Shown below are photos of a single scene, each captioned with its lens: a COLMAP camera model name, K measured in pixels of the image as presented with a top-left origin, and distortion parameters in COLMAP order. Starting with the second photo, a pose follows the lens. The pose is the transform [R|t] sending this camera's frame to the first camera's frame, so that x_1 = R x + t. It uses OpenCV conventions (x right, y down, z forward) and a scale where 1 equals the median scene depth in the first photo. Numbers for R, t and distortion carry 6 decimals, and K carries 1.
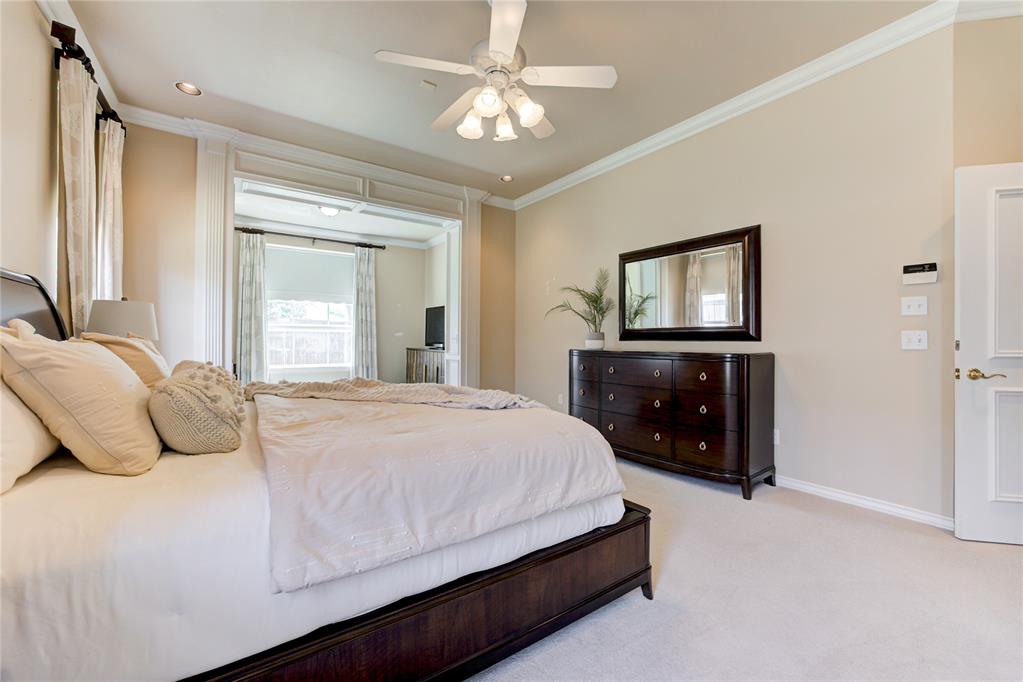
lens RADIAL K [[415.4, 0, 511.5], [0, 415.4, 341.0], [0, 0, 1]] dist [-0.000645, 0.000004]
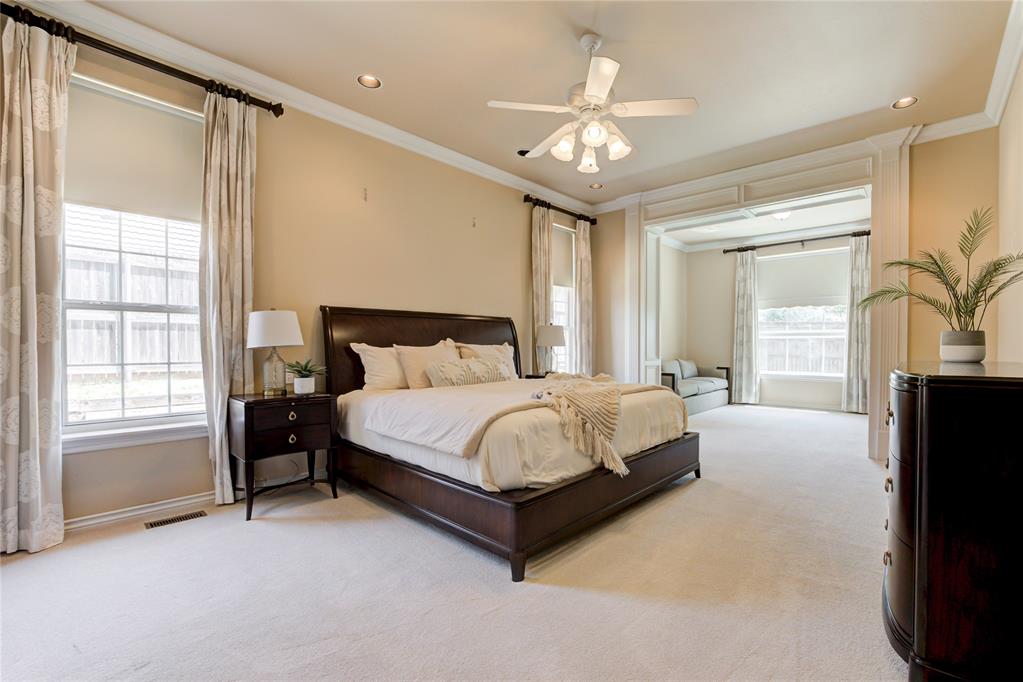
lens RADIAL K [[427.8, 0, 548.3], [0, 427.8, 341.9], [0, 0, 1]] dist [0.007820, 0.000373]
pose [[0.252861, -0.005675, -0.967486, 0.425886], [-0.010103, 0.999913, -0.008505, 0.000568], [0.967450, 0.011925, 0.252781, 0.235843]]
